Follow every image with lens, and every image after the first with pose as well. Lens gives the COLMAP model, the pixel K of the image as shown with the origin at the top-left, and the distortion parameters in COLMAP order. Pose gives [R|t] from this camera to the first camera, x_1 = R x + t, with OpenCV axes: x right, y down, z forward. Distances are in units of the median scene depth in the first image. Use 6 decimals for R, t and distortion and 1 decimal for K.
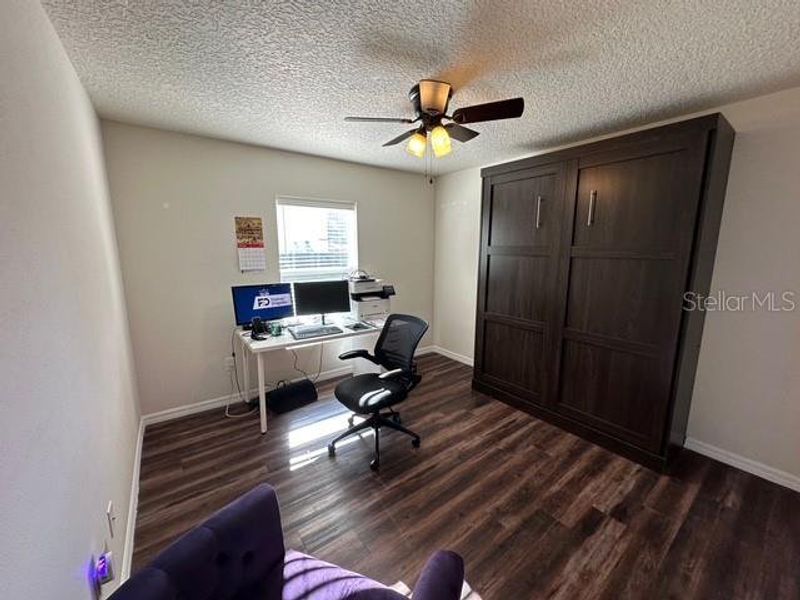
lens RADIAL K [[320.6, 0, 400.0], [0, 320.6, 300.0], [0, 0, 1]] dist [-0.001367, 0.000000]
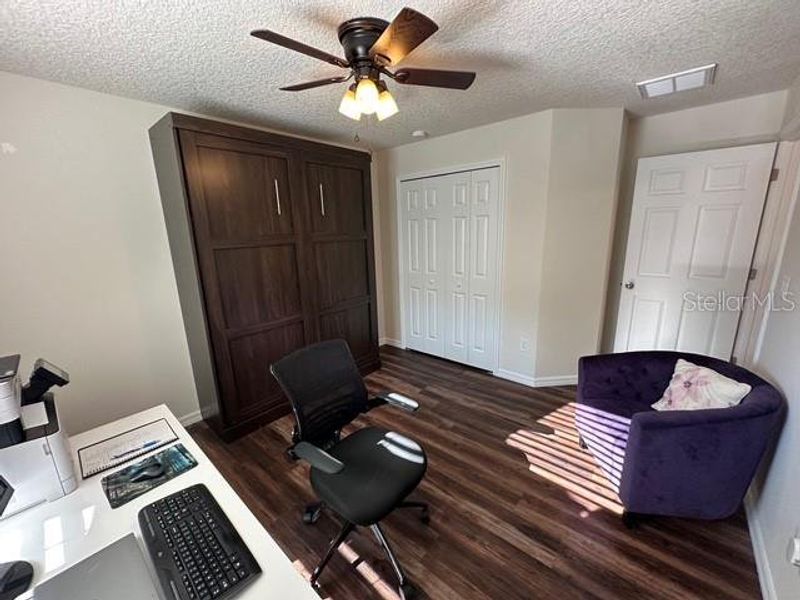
lens RADIAL K [[320.6, 0, 400.0], [0, 320.6, 300.0], [0, 0, 1]] dist [-0.001367, 0.000000]
pose [[-0.219927, -0.209651, 0.952722, -0.799127], [0.191195, 0.948428, 0.252842, -0.217877], [-0.956596, 0.237762, -0.168501, 1.215594]]
